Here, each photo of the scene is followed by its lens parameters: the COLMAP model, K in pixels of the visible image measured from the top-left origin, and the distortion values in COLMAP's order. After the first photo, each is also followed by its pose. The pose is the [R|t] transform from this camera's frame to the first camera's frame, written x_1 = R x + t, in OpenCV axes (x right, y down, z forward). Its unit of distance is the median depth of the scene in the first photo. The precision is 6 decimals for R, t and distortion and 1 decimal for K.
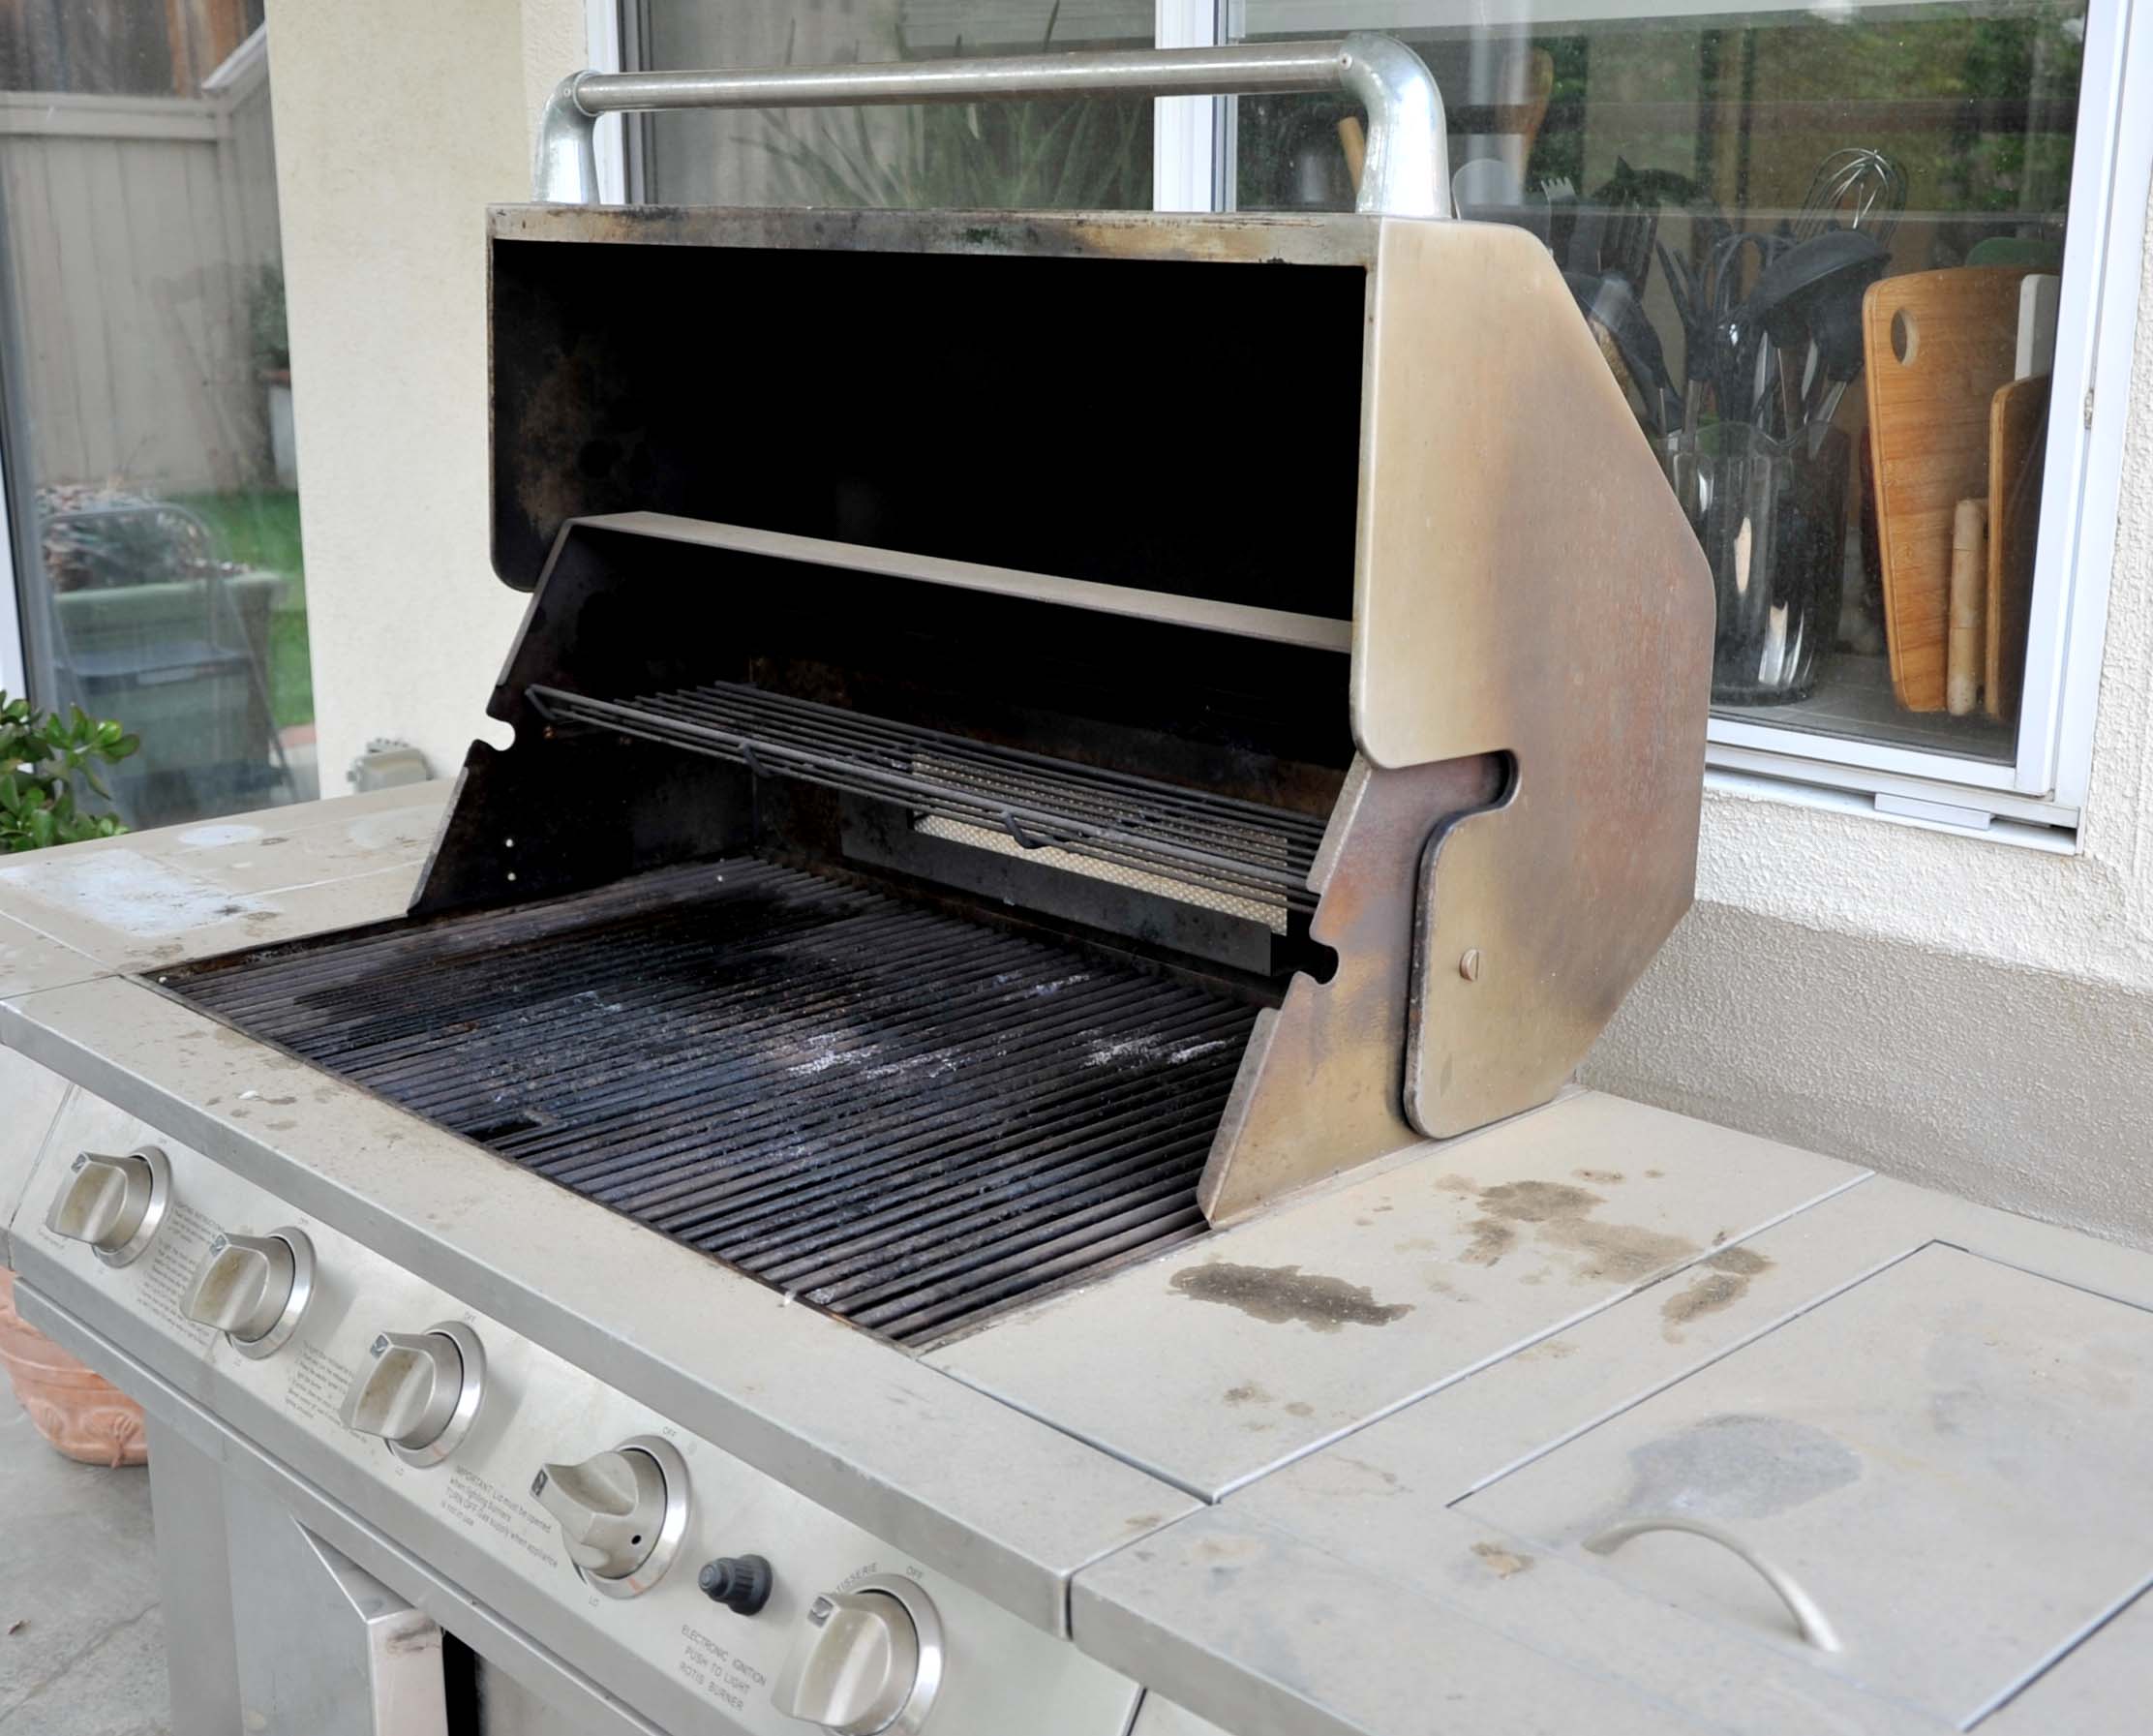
lens RADIAL K [[2622.7, 0, 1092.5], [0, 2622.7, 838.0], [0, 0, 1]] dist [-0.115896, 0.336853]
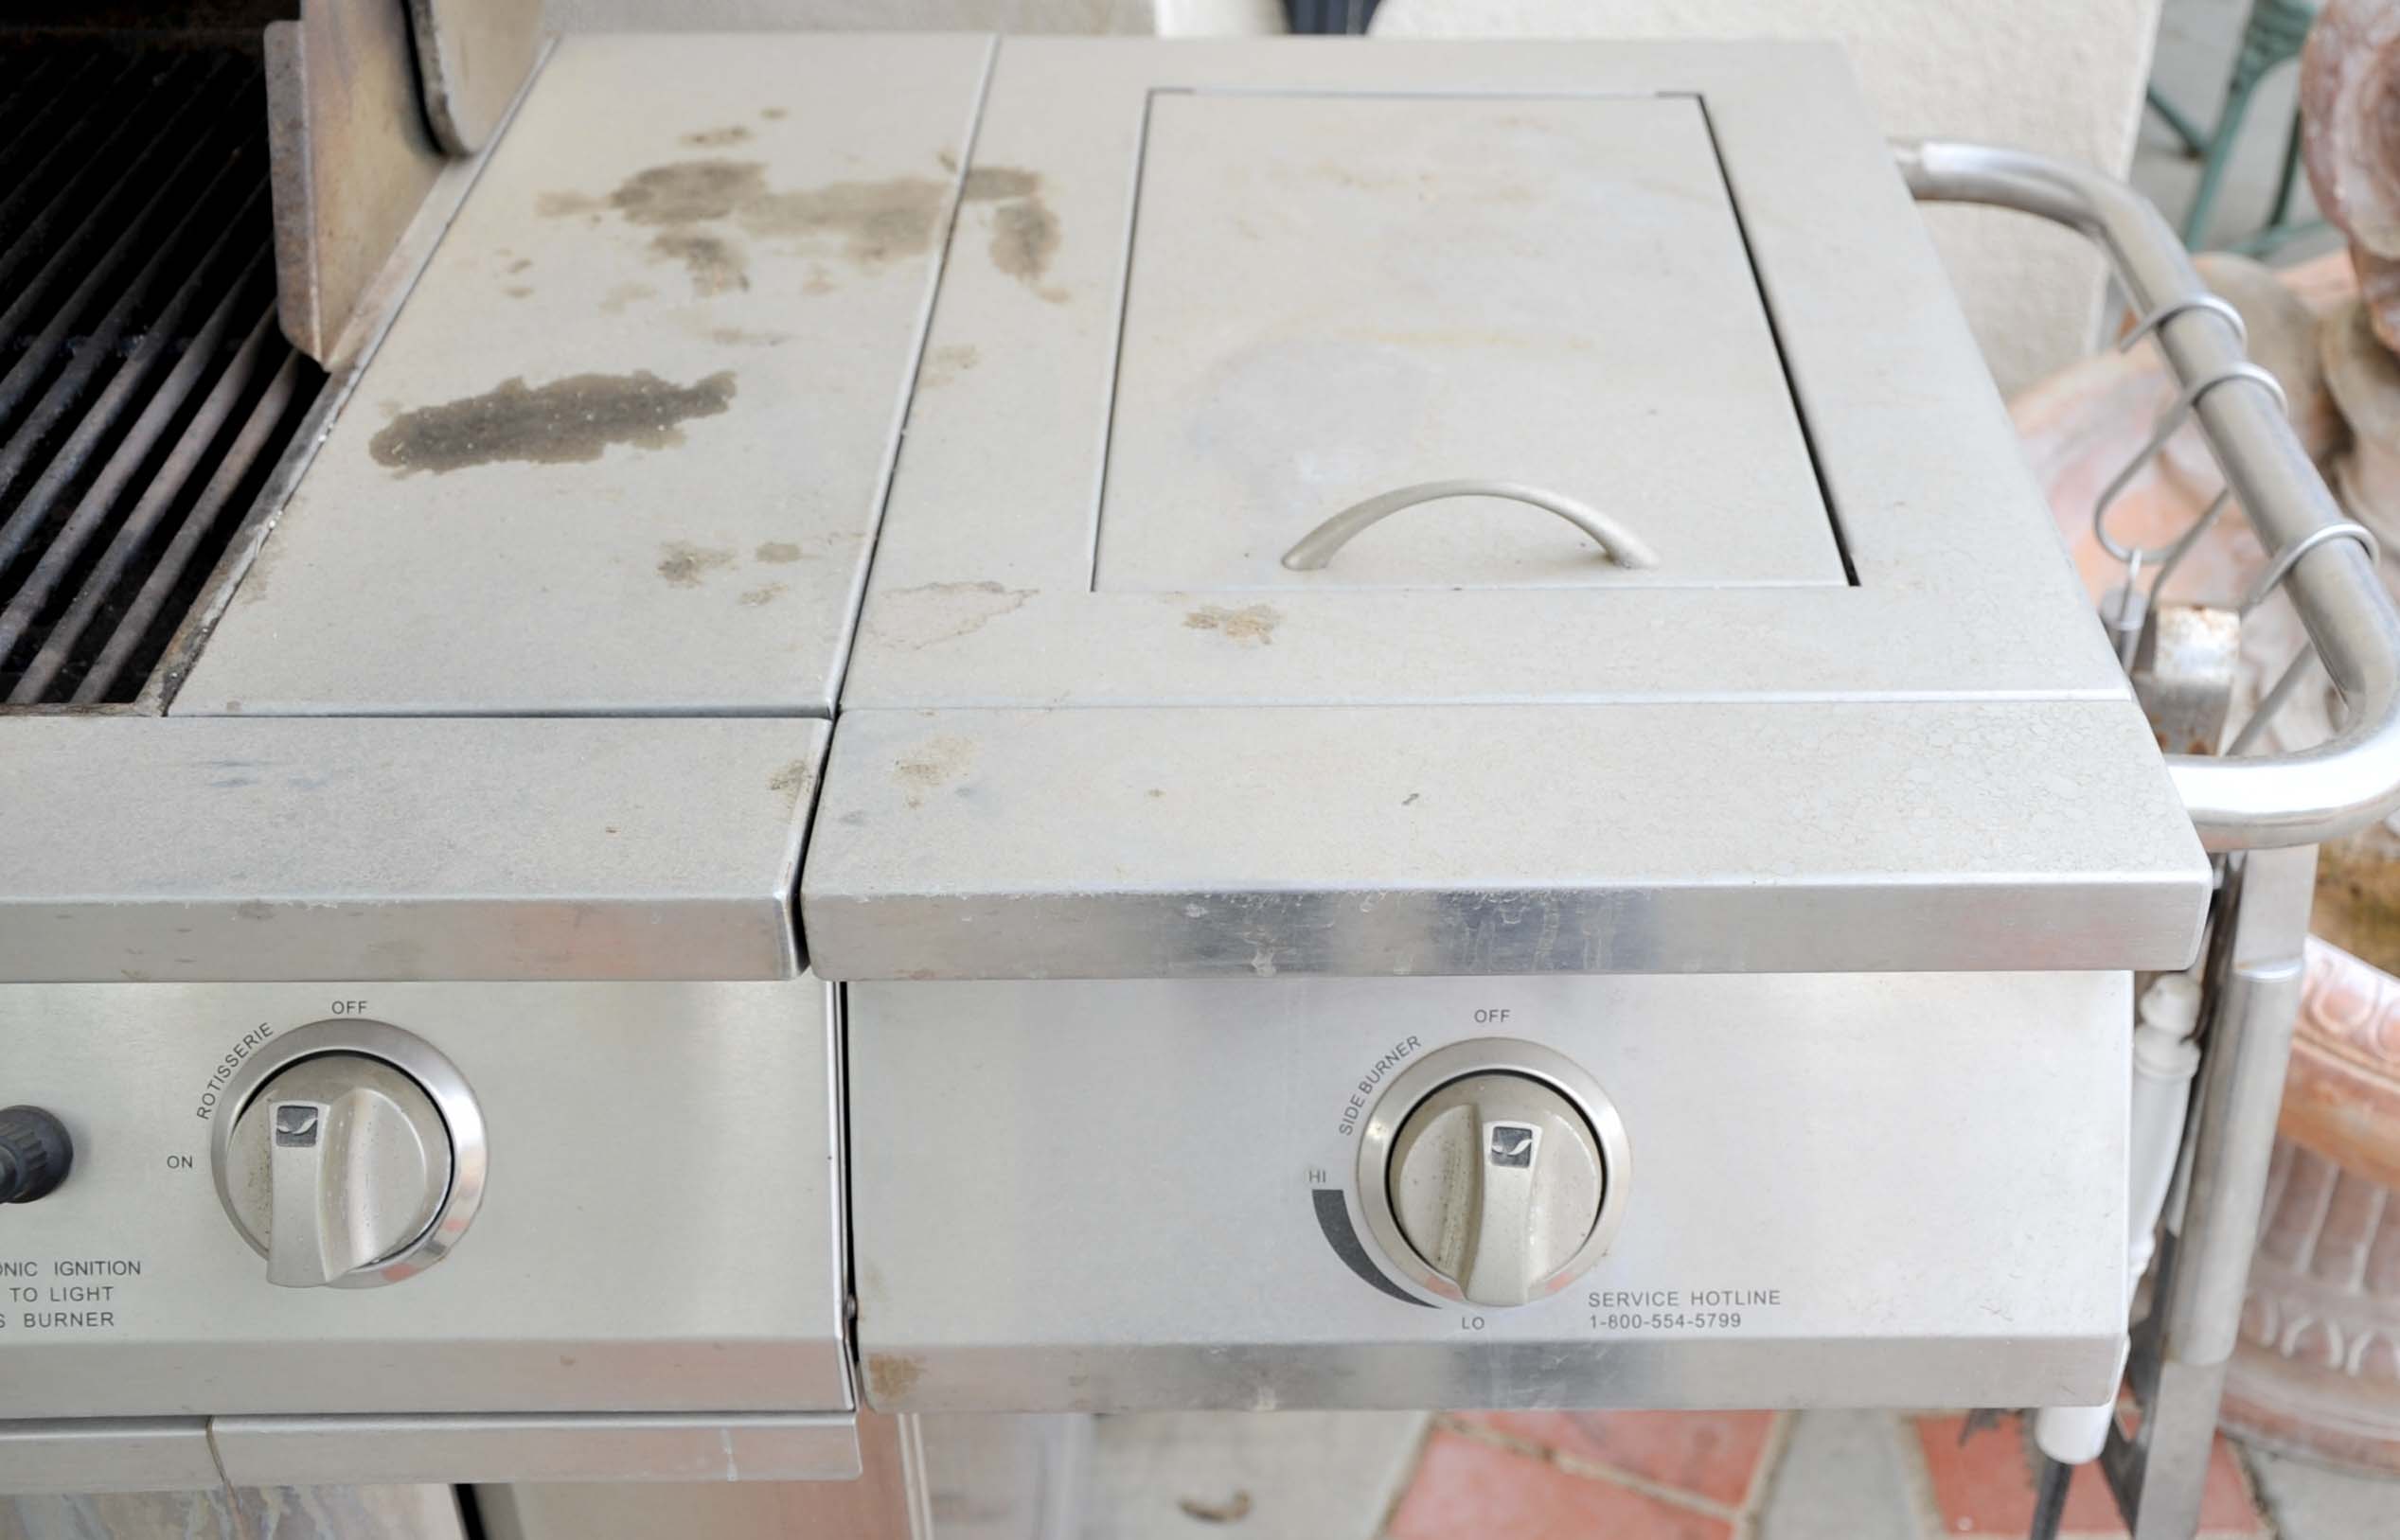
lens RADIAL K [[2829.0, 0, 1276.3], [0, 2829.0, 770.3], [0, 0, 1]] dist [-0.077029, 0.330495]
pose [[0.692680, -0.418699, 0.587269, -0.211423], [0.174857, 0.887441, 0.426467, -0.021852], [-0.699728, -0.192717, 0.687925, 0.258055]]
